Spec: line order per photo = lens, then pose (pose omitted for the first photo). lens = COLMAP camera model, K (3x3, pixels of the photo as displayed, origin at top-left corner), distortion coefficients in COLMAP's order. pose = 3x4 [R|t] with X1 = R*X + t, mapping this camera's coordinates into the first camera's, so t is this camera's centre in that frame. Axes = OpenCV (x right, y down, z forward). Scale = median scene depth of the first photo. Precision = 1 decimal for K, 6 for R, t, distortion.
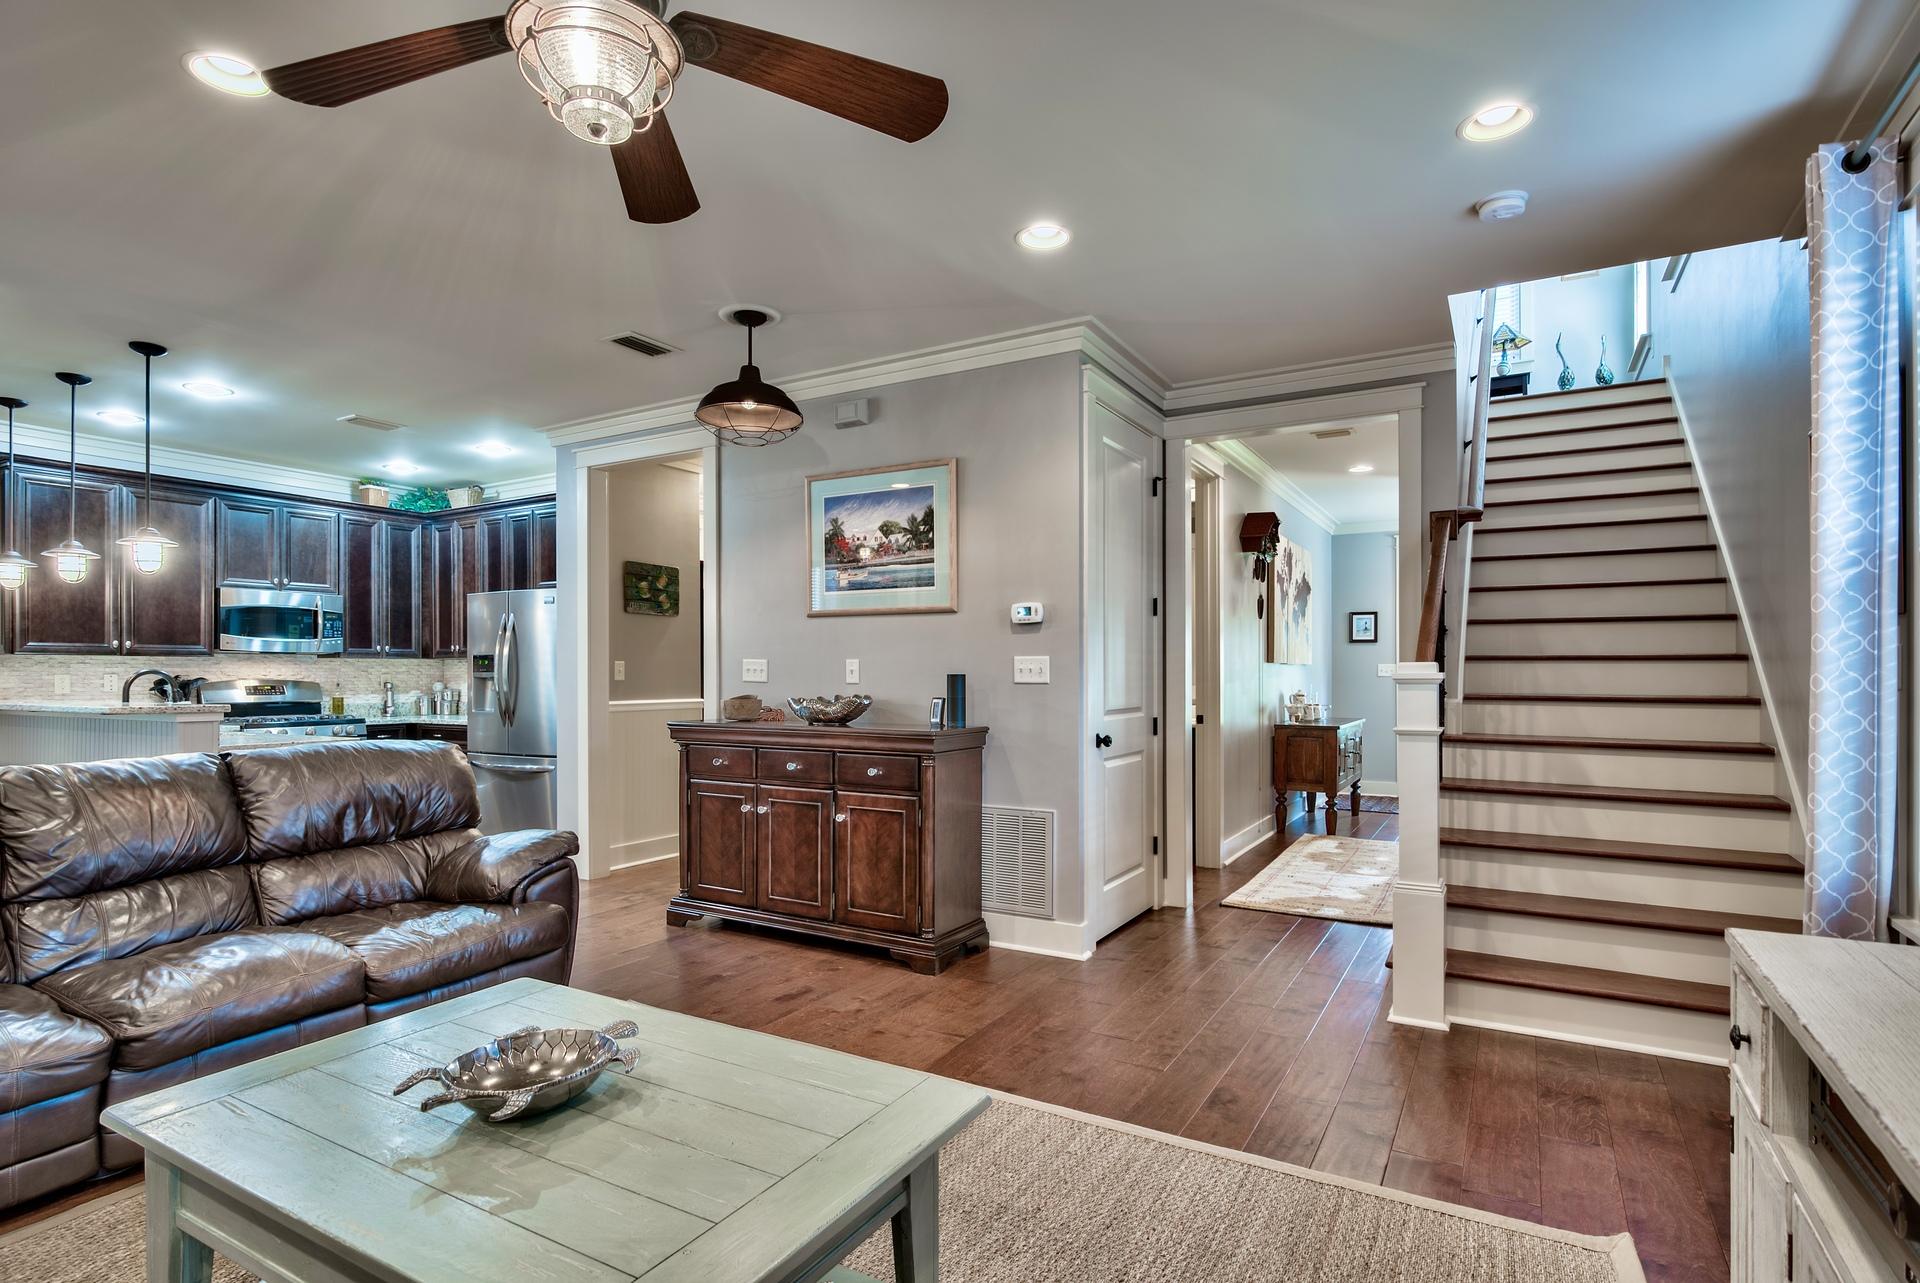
lens RADIAL K [[961.3, 0, 915.2], [0, 961.3, 671.5], [0, 0, 1]] dist [-0.002731, -0.000292]
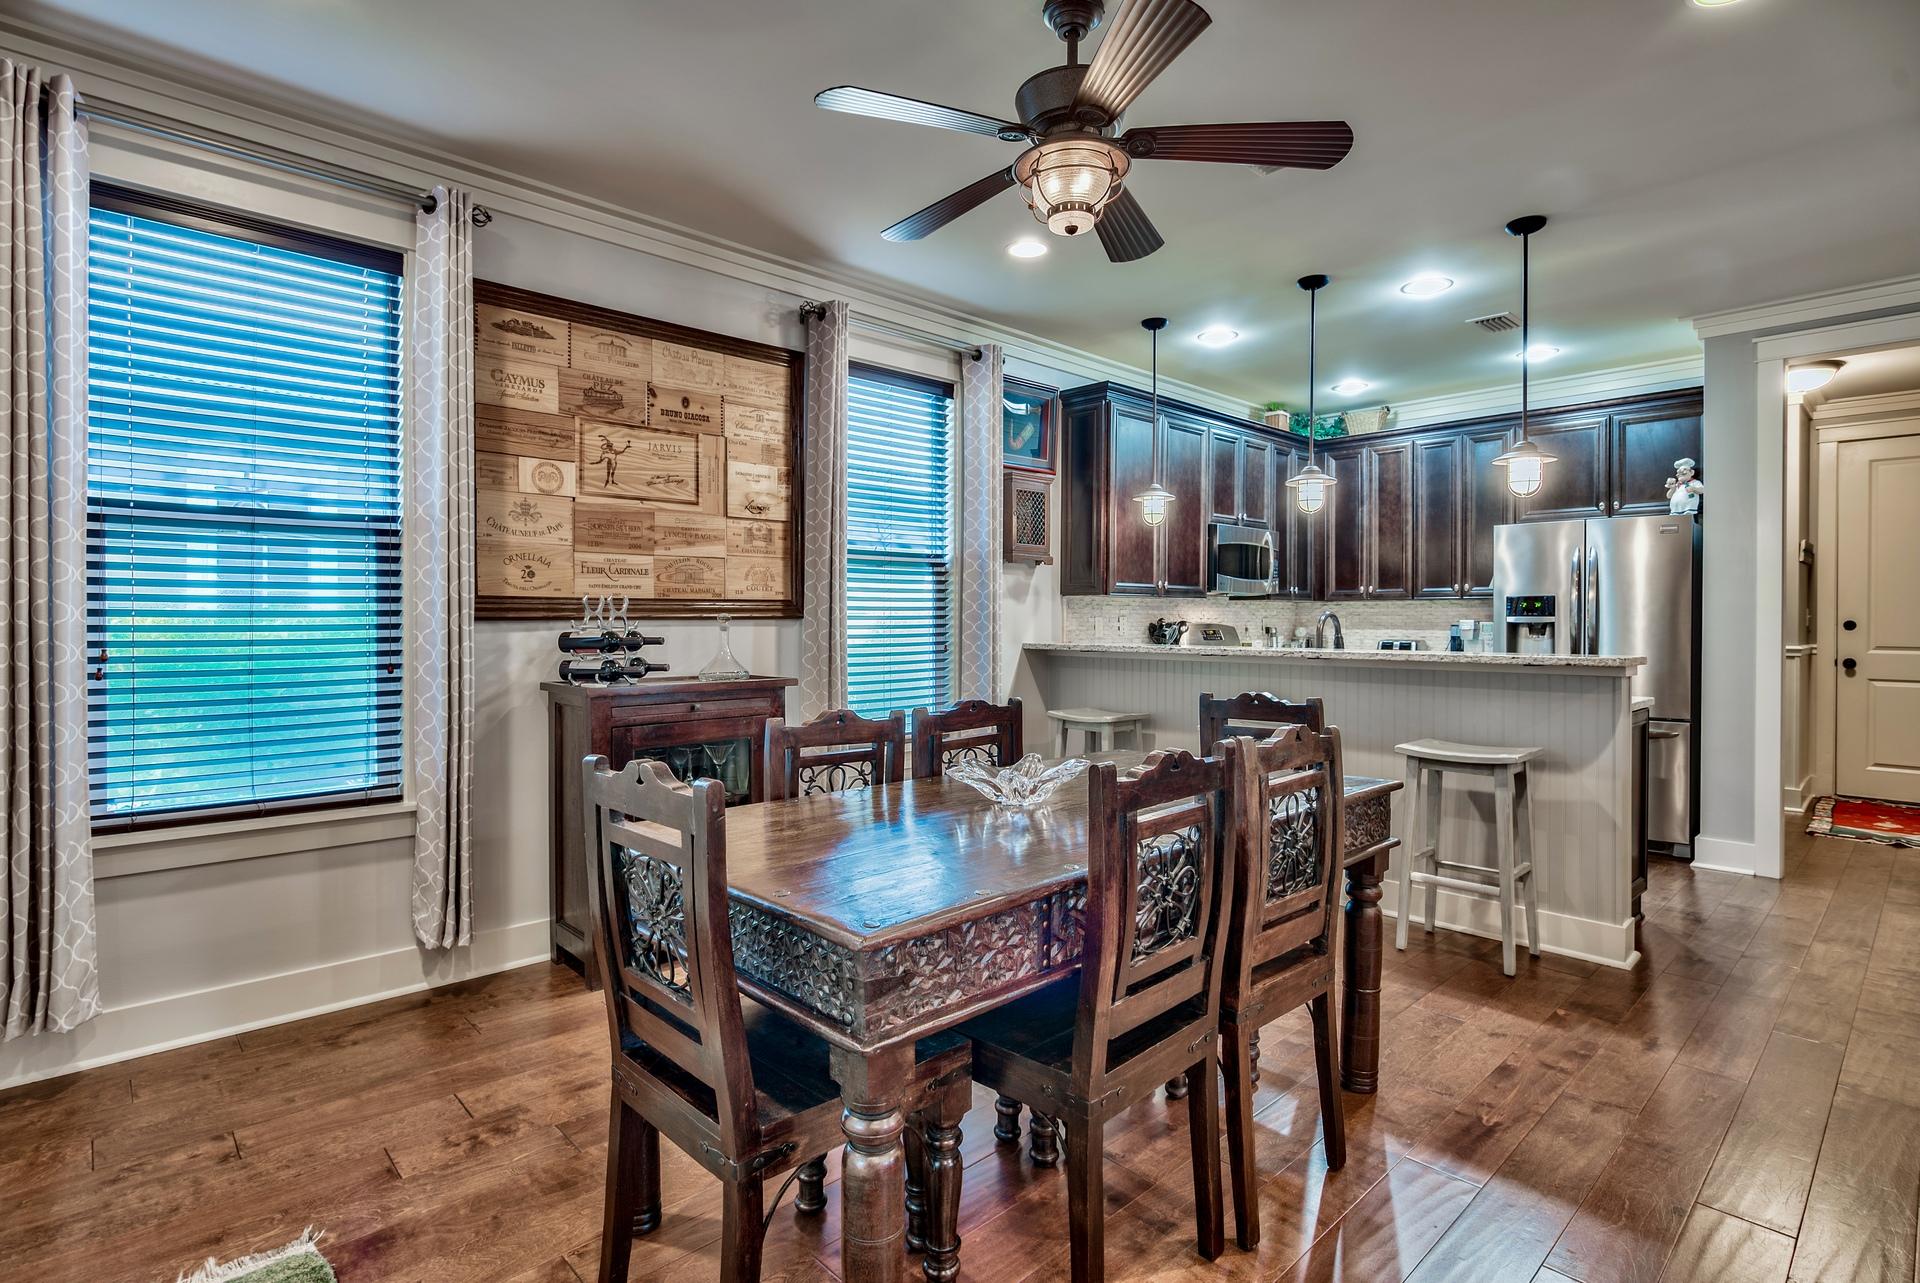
lens RADIAL K [[947.6, 0, 947.0], [0, 947.6, 630.4], [0, 0, 1]] dist [0.000297, -0.000054]
pose [[0.960044, 0.005439, -0.279796, -0.981735], [-0.002494, 0.999938, 0.010883, 0.007973], [0.279838, -0.009751, 0.959998, 0.069750]]
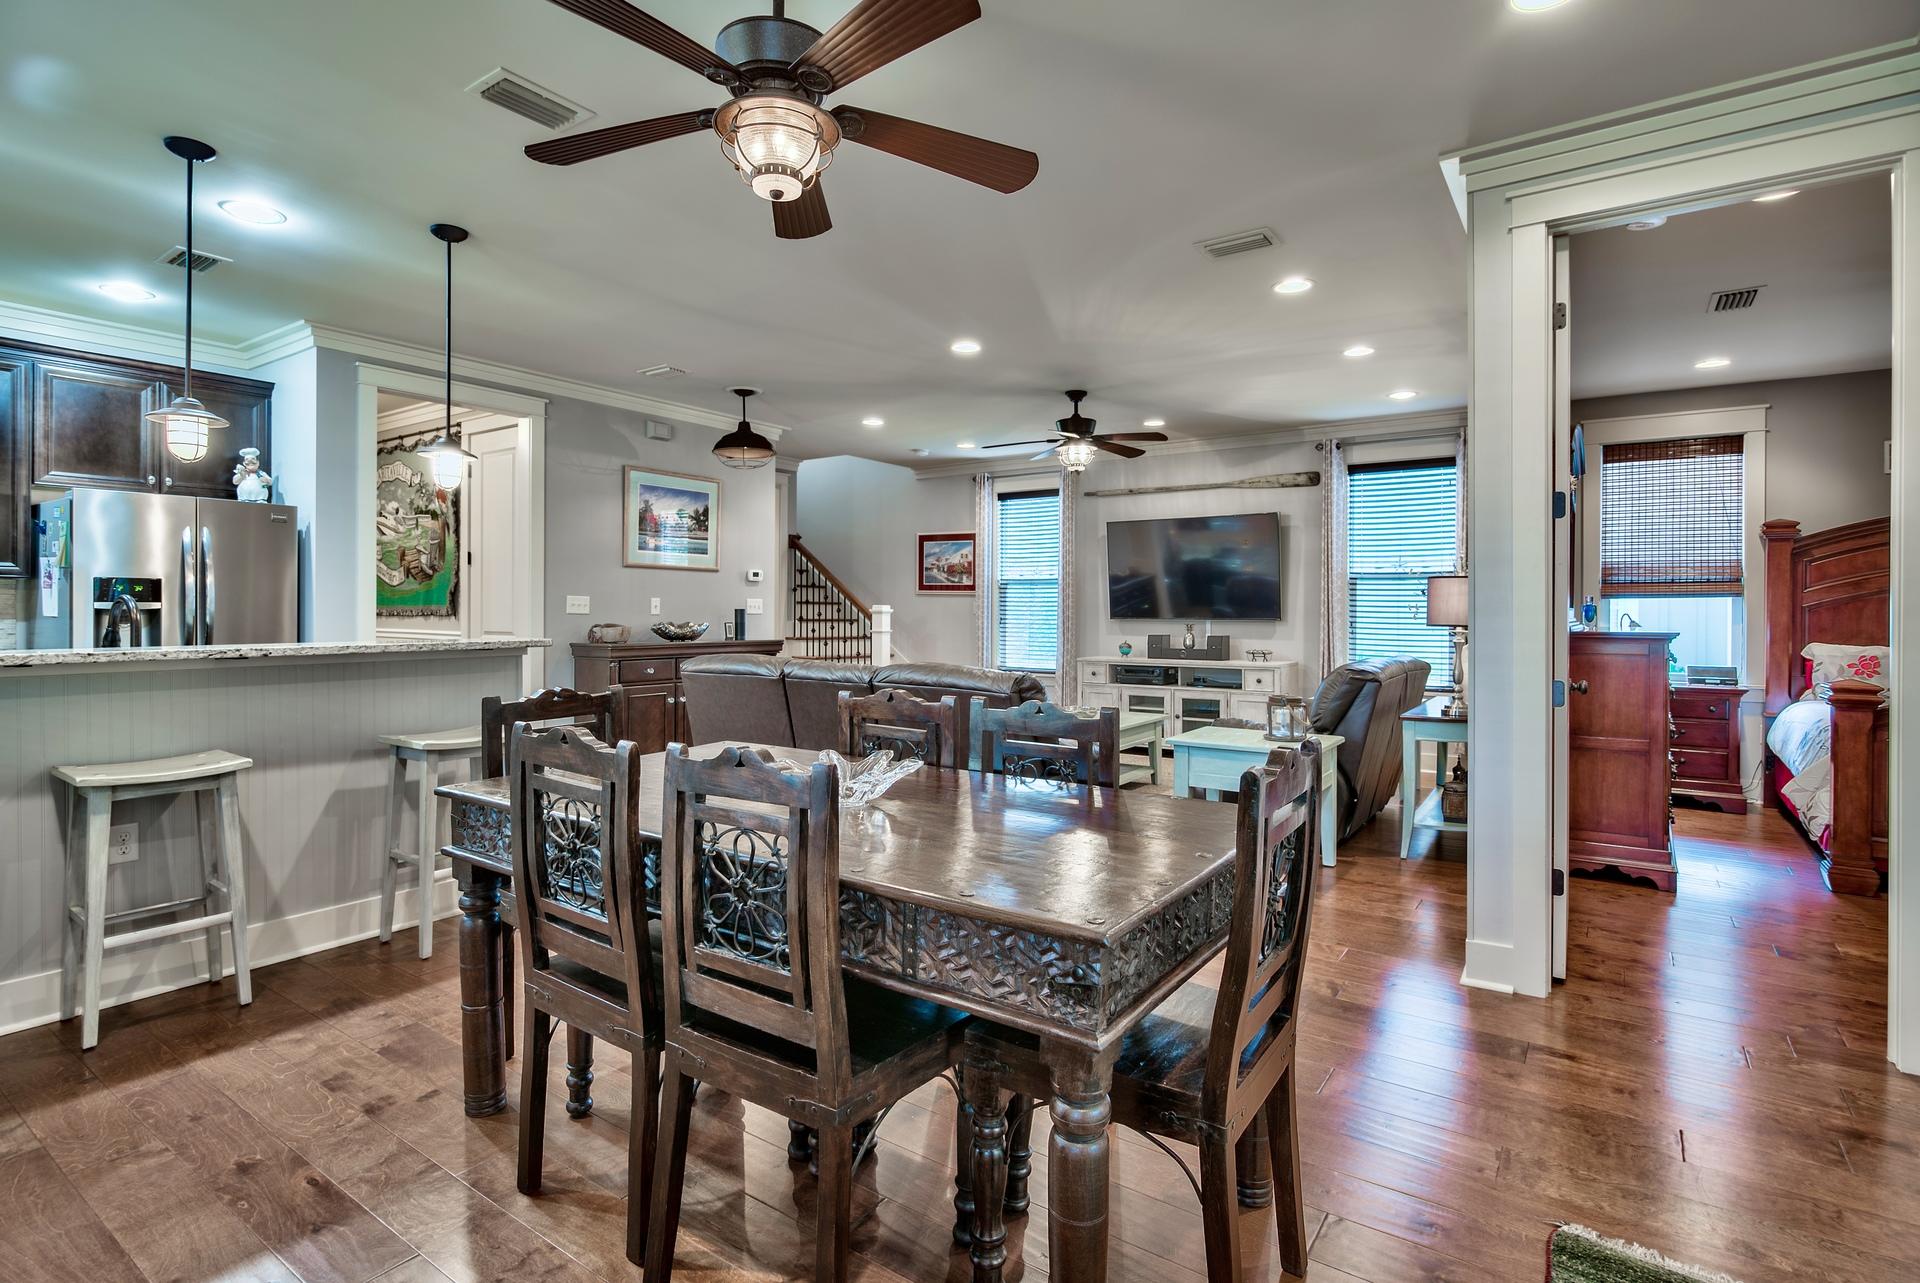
lens RADIAL K [[951.2, 0, 931.7], [0, 951.2, 610.7], [0, 0, 1]] dist [0.019339, -0.000014]
pose [[0.090710, 0.002057, 0.995875, -1.505840], [-0.006948, 0.999975, -0.001433, 0.005600], [-0.995853, -0.006789, 0.090722, 0.459276]]
